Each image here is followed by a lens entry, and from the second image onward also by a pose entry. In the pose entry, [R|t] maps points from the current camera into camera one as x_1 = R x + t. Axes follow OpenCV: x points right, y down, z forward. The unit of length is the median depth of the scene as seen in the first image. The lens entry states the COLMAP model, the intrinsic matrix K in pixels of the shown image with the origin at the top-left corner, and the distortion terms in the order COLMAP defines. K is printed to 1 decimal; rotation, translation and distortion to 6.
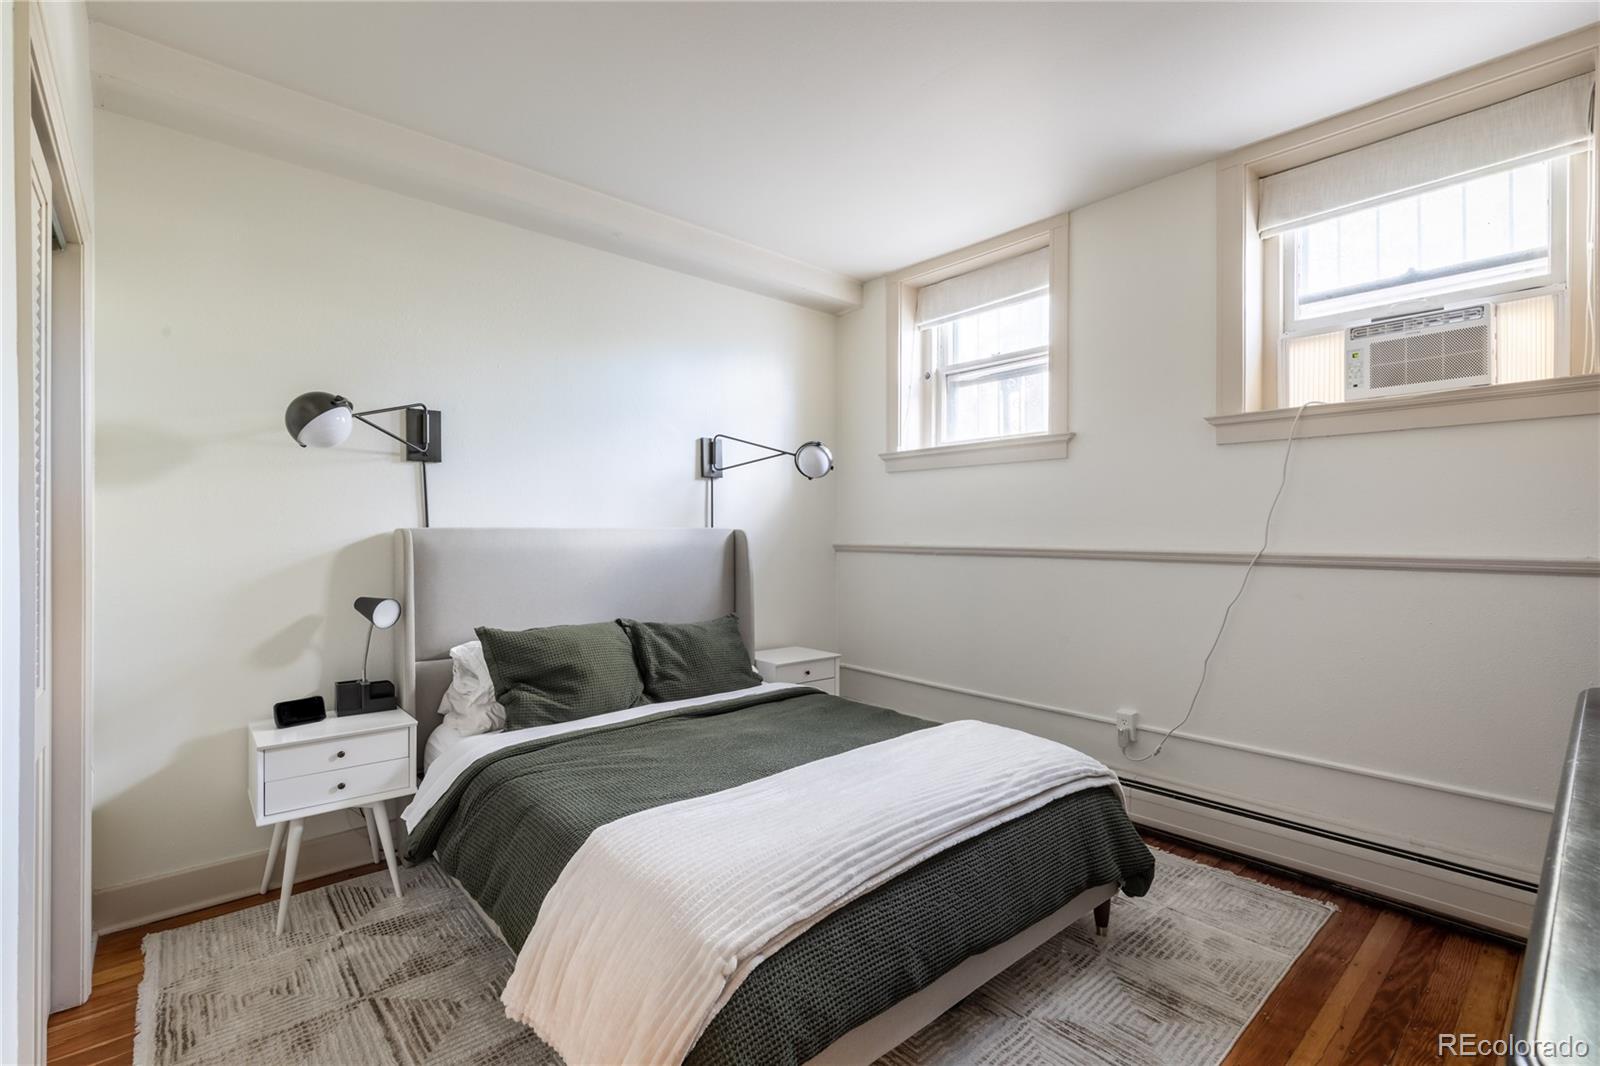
lens RADIAL K [[723.8, 0, 802.8], [0, 723.8, 537.0], [0, 0, 1]] dist [0.011448, -0.002824]
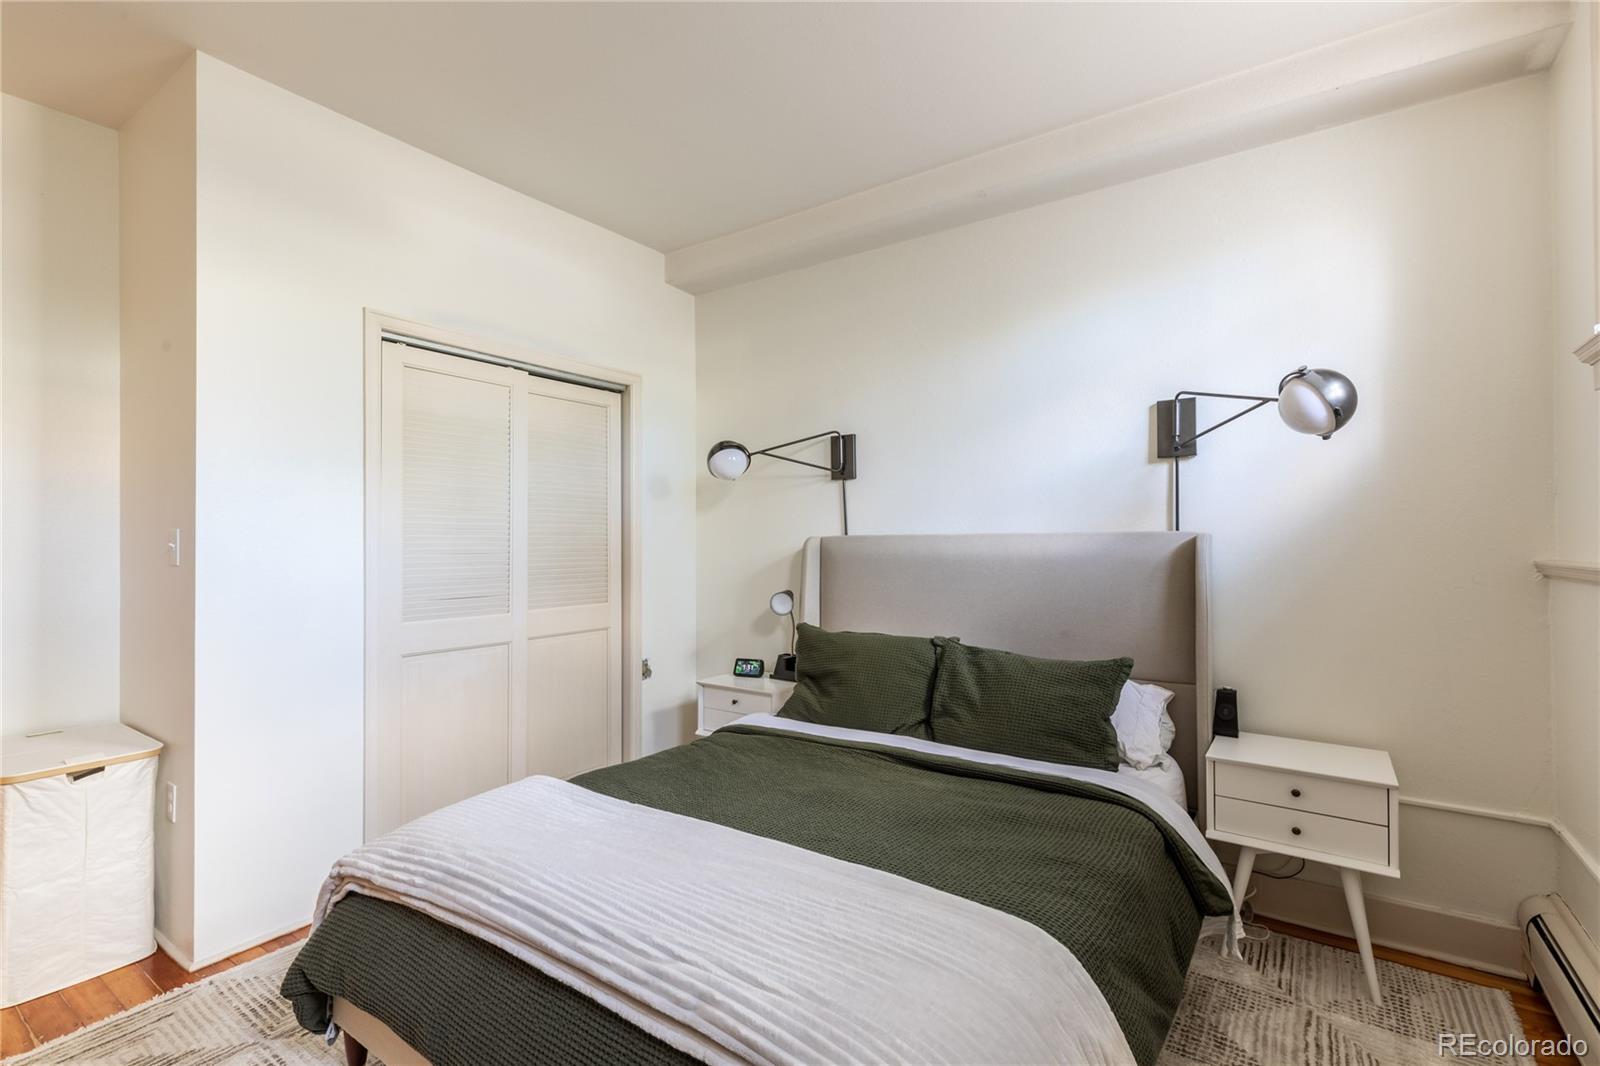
lens RADIAL K [[723.8, 0, 794.3], [0, 723.8, 541.0], [0, 0, 1]] dist [0.011448, -0.002824]
pose [[0.231237, -0.003938, -0.972890, 0.559958], [-0.005509, 0.999970, -0.005357, 0.002058], [0.972882, 0.006599, 0.231208, 0.618455]]
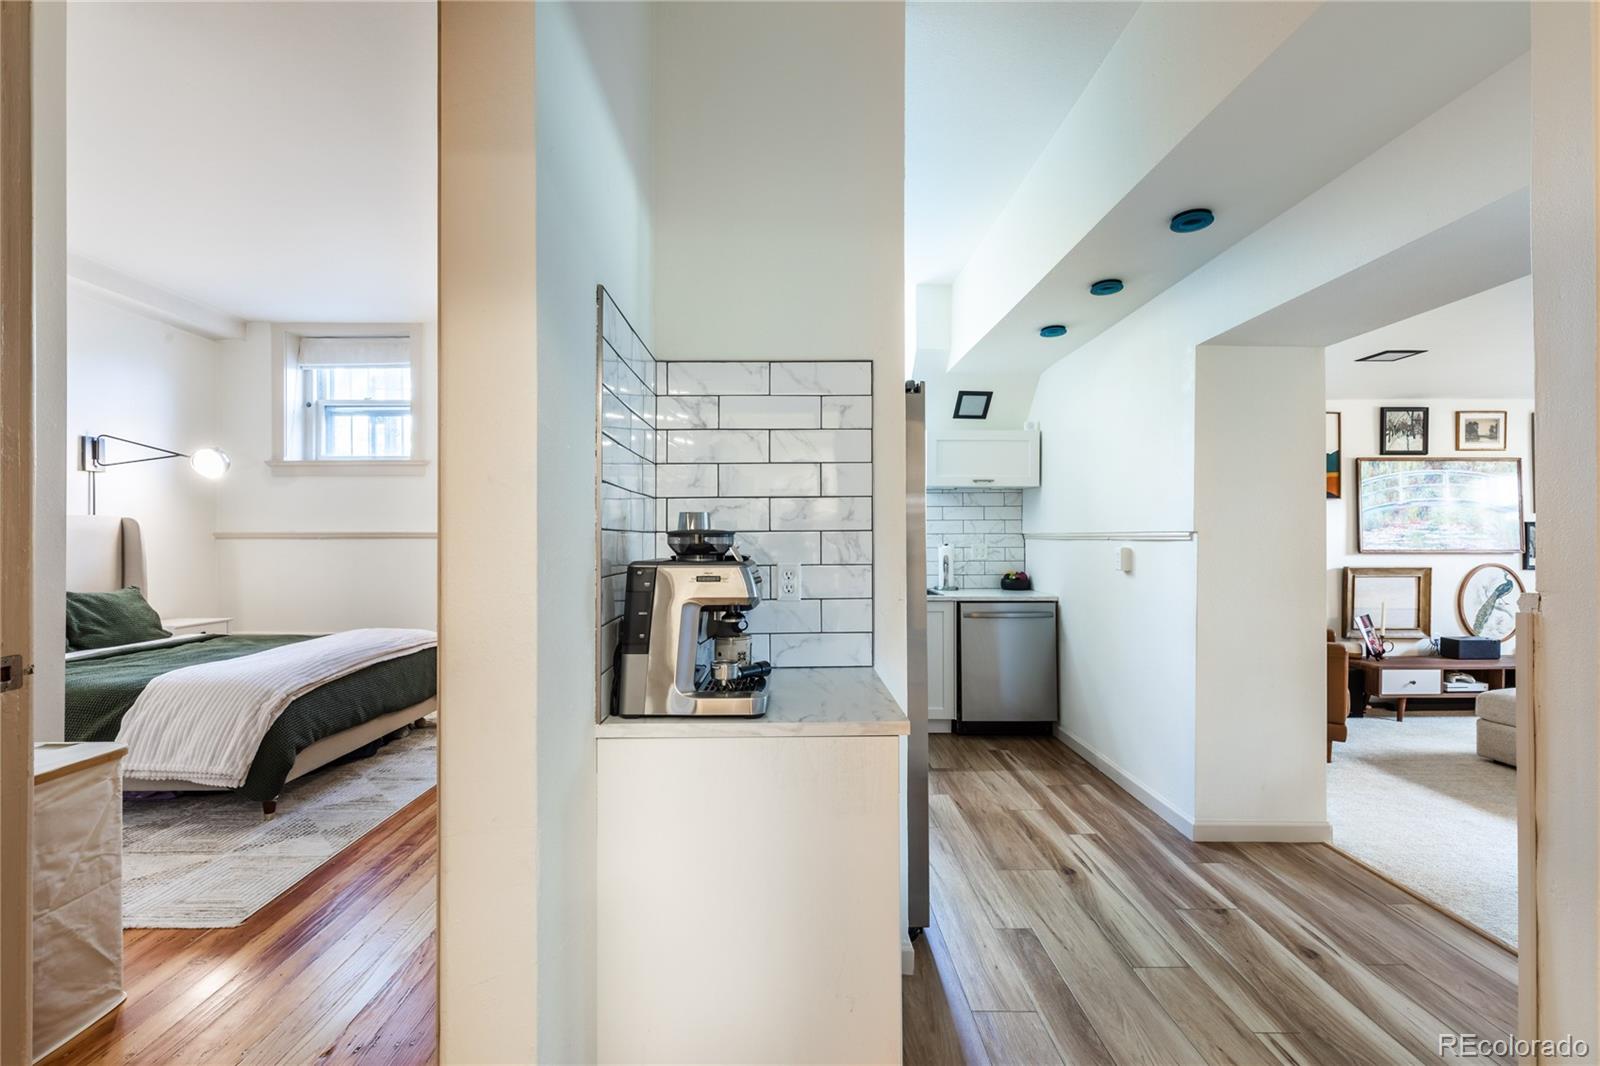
lens RADIAL K [[723.8, 0, 793.8], [0, 723.8, 534.3], [0, 0, 1]] dist [0.011448, -0.002824]
pose [[0.662463, 0.000753, 0.749095, -0.317435], [0.008773, 0.999923, -0.008763, 0.046192], [-0.749044, 0.012377, 0.662405, -0.730465]]
